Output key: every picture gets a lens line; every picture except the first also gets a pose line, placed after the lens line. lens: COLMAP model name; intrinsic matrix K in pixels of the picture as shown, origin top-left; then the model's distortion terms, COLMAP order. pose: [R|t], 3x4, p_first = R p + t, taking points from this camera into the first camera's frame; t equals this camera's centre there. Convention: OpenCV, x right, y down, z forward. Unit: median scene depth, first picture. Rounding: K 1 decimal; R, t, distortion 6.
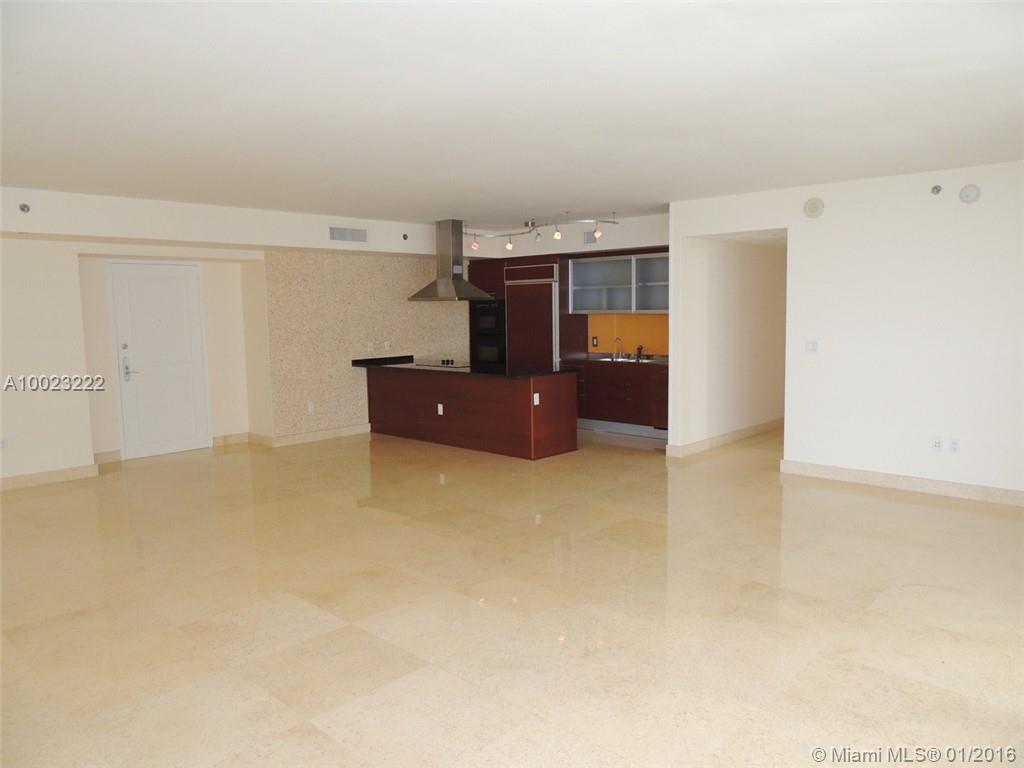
lens RADIAL K [[730.0, 0, 509.0], [0, 730.0, 381.1], [0, 0, 1]] dist [-0.024937, 0.005771]
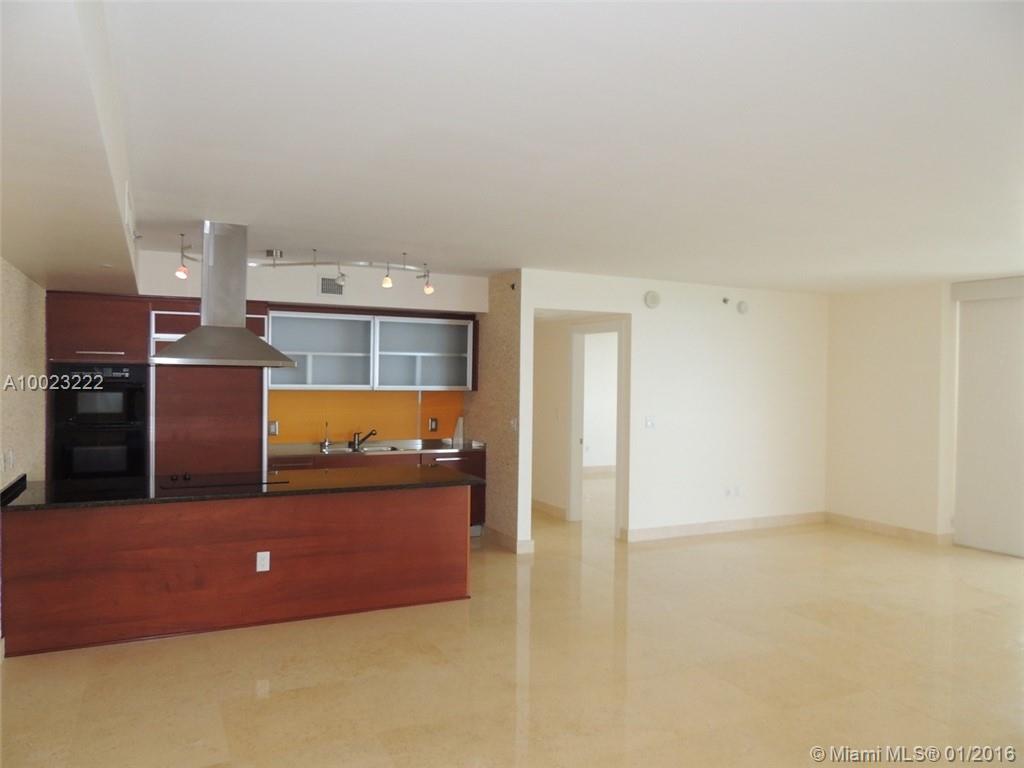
lens RADIAL K [[730.0, 0, 510.3], [0, 730.0, 378.1], [0, 0, 1]] dist [-0.024937, 0.005771]
pose [[0.351229, 0.019588, 0.936085, -0.519132], [0.076463, 0.995842, -0.049528, -0.055510], [-0.933162, 0.088971, 0.348270, 0.590235]]
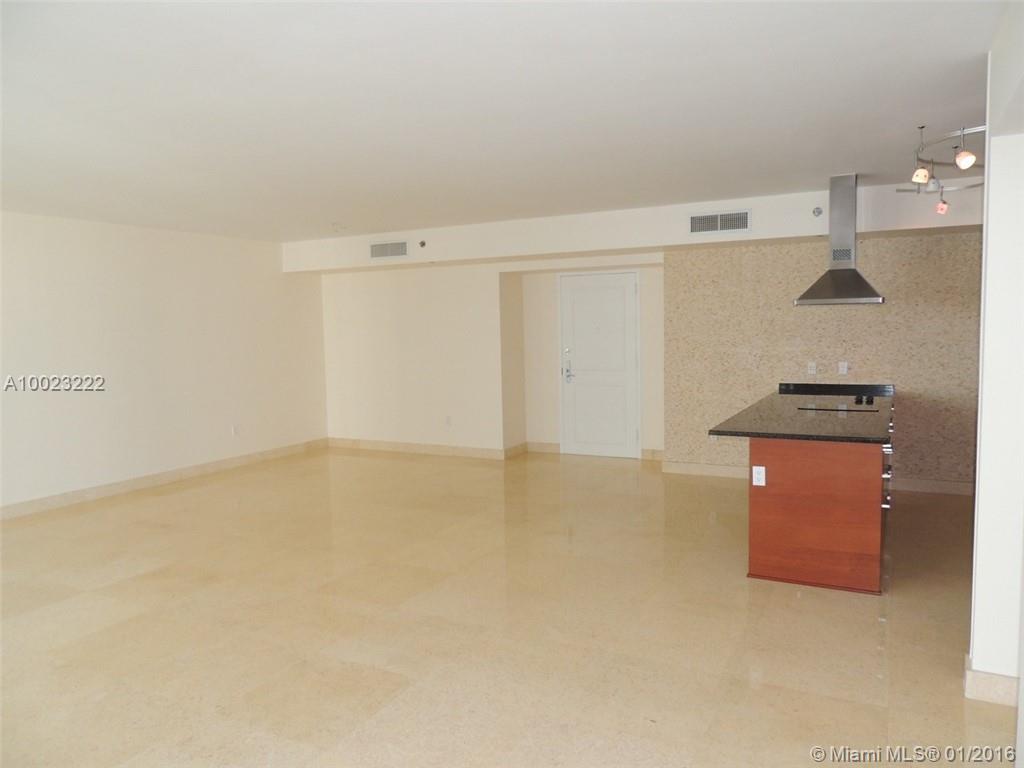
lens RADIAL K [[730.0, 0, 510.3], [0, 730.0, 387.5], [0, 0, 1]] dist [-0.024937, 0.005771]
pose [[0.263210, 0.097302, -0.959819, 0.452442], [-0.075563, 0.993924, 0.080038, -0.066102], [0.961775, 0.051460, 0.268963, 0.544951]]
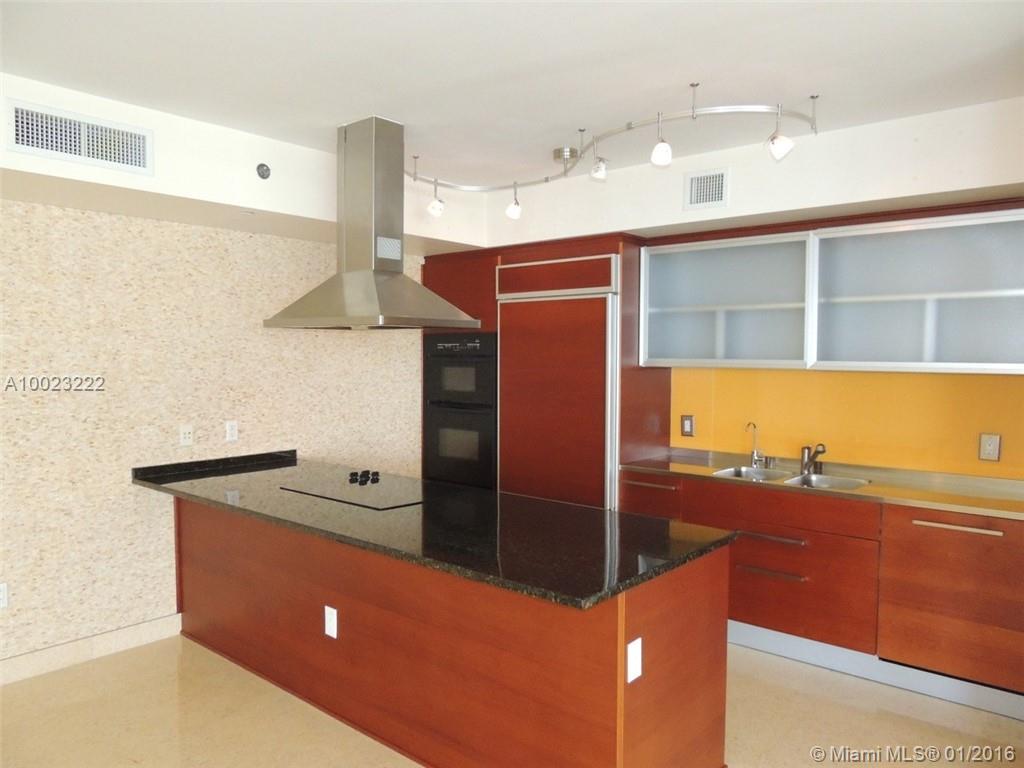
lens RADIAL K [[730.0, 0, 507.8], [0, 730.0, 383.4], [0, 0, 1]] dist [-0.024937, 0.005771]
pose [[0.998569, 0.016880, 0.050741, -0.024867], [-0.013933, 0.998226, -0.057881, -0.058040], [-0.051628, 0.057091, 0.997033, 0.594157]]
